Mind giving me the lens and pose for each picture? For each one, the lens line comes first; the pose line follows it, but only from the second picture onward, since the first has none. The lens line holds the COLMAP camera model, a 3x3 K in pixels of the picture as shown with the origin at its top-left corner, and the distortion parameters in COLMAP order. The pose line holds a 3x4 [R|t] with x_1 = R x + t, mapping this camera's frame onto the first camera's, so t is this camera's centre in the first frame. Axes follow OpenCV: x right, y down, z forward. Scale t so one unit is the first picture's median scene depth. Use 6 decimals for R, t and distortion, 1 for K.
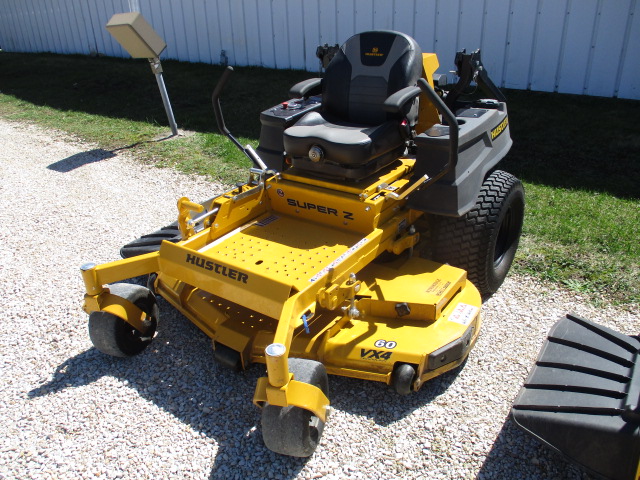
lens RADIAL K [[535.2, 0, 320.0], [0, 535.2, 240.0], [0, 0, 1]] dist [-0.019784, -0.002753]
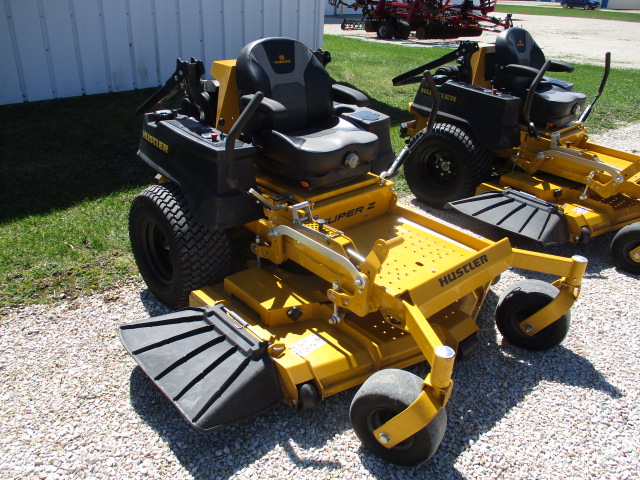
lens RADIAL K [[535.2, 0, 320.0], [0, 535.2, 240.0], [0, 0, 1]] dist [-0.019784, -0.002753]
pose [[0.195300, -0.391586, 0.899177, -0.974536], [0.391101, 0.871873, 0.294748, -0.346715], [-0.899387, 0.294105, 0.323427, 0.761920]]
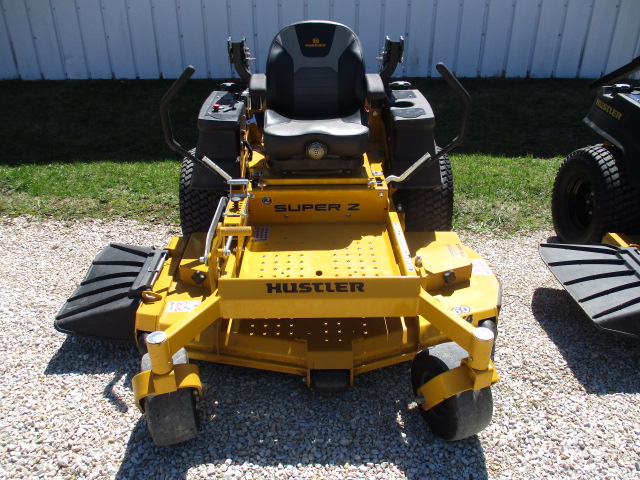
lens RADIAL K [[535.2, 0, 320.0], [0, 535.2, 240.0], [0, 0, 1]] dist [-0.019784, -0.002753]
pose [[0.803243, -0.240293, 0.545032, -0.554178], [0.238998, 0.968149, 0.074613, -0.075357], [-0.545601, 0.070329, 0.835089, 0.208445]]
